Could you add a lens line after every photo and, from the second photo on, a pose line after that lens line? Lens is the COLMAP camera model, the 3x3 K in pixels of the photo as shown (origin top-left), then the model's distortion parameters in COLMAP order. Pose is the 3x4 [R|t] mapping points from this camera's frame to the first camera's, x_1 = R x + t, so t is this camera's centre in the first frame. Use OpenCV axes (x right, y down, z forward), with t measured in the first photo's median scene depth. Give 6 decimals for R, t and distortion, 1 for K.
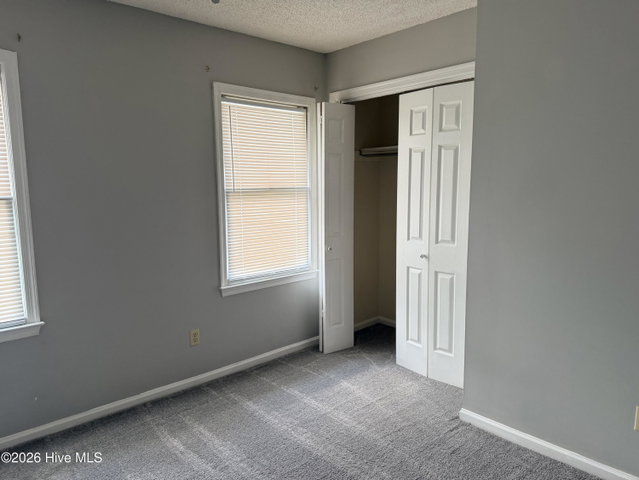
lens RADIAL K [[437.1, 0, 319.5], [0, 437.1, 240.0], [0, 0, 1]] dist [0.002519, -0.006195]
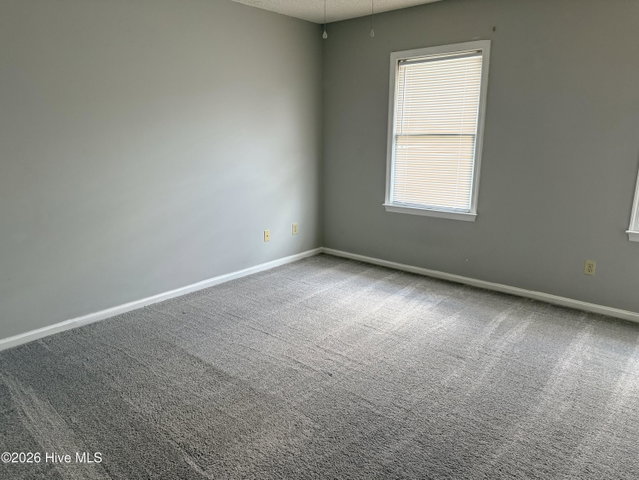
lens RADIAL K [[437.1, 0, 319.5], [0, 437.1, 240.0], [0, 0, 1]] dist [0.002519, -0.006195]
pose [[0.145514, 0.258069, -0.955105, 0.866514], [-0.116804, 0.963110, 0.242437, -0.044575], [0.982437, 0.076282, 0.170289, 0.175207]]
